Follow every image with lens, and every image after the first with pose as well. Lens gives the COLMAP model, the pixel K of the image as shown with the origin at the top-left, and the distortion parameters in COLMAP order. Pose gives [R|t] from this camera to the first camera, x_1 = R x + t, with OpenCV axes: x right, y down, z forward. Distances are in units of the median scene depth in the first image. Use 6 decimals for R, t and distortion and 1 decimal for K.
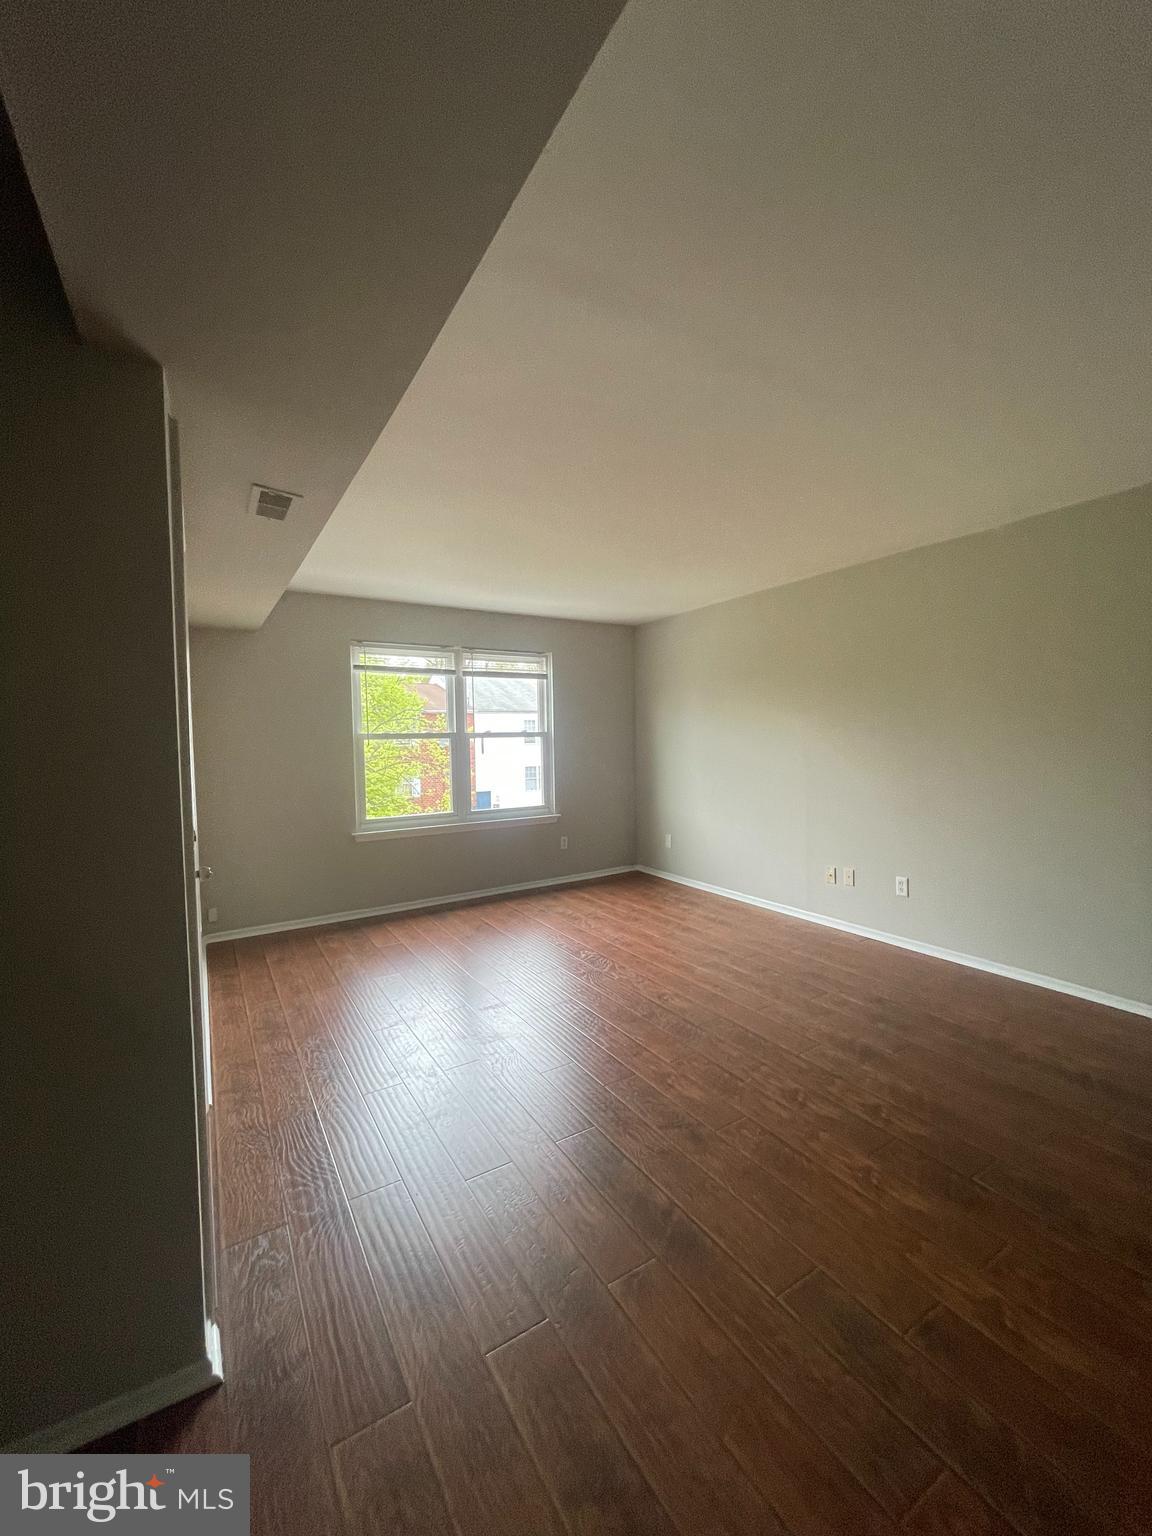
lens RADIAL K [[621.5, 0, 580.5], [0, 621.5, 768.8], [0, 0, 1]] dist [-0.001363, -0.003192]
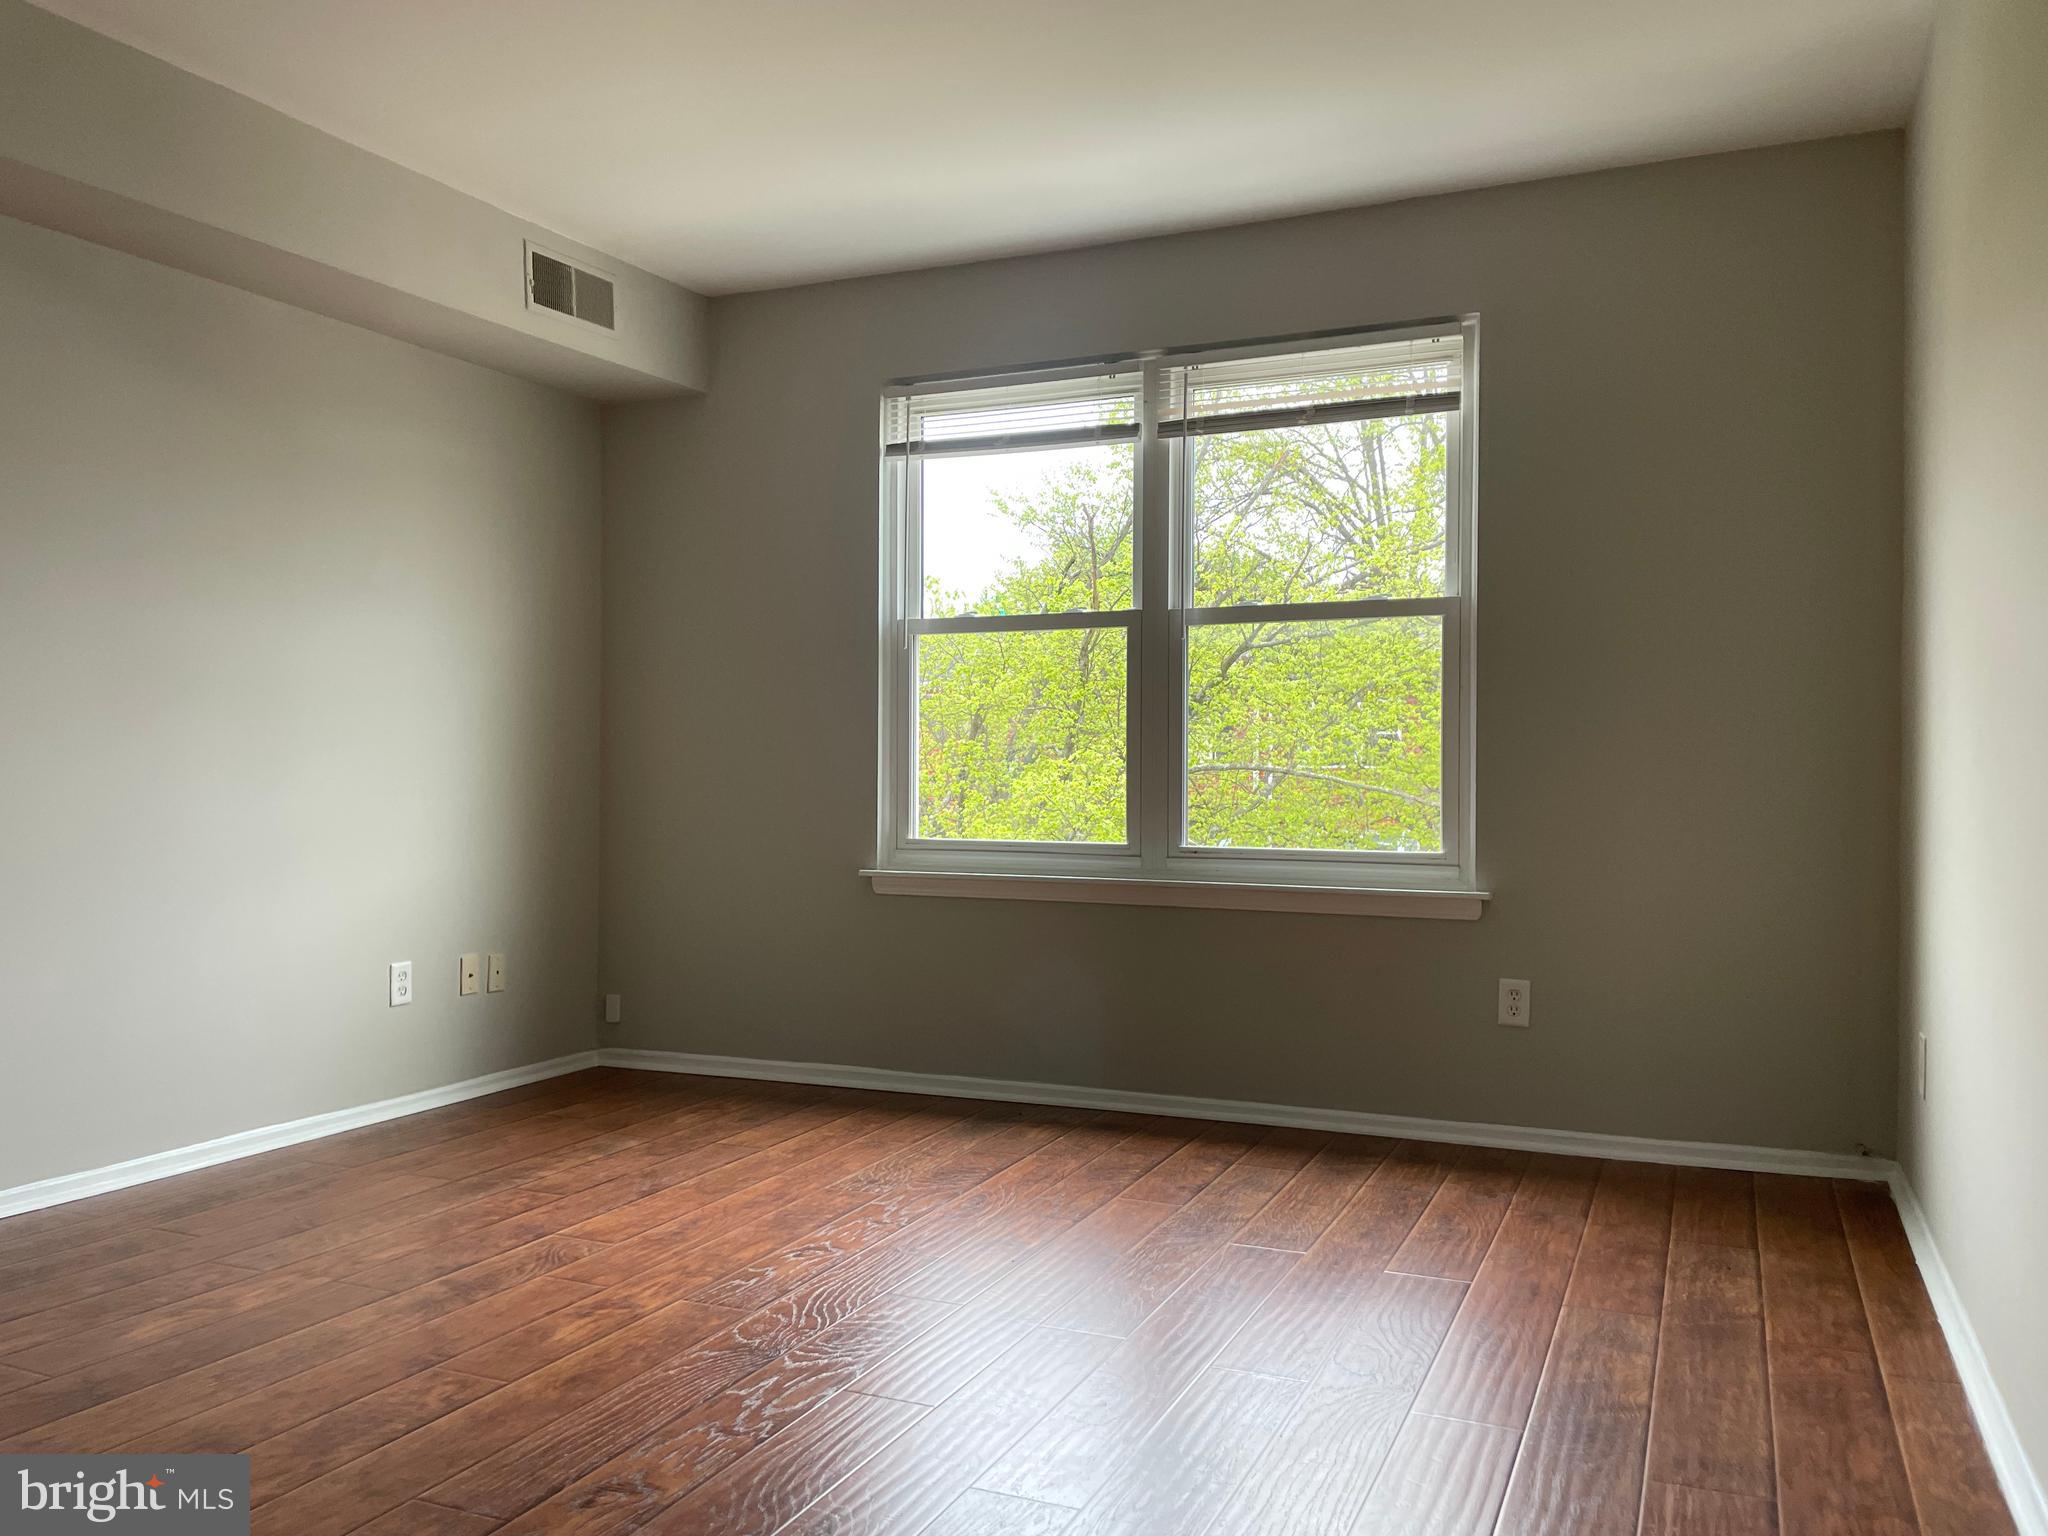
lens RADIAL K [[1562.1, 0, 1008.8], [0, 1562.1, 766.8], [0, 0, 1]] dist [0.075703, -0.105379]
pose [[0.557827, 0.017373, -0.829776, 0.468576], [-0.057218, 0.998207, -0.017566, 0.046831], [0.827983, 0.057276, 0.557821, 0.474231]]
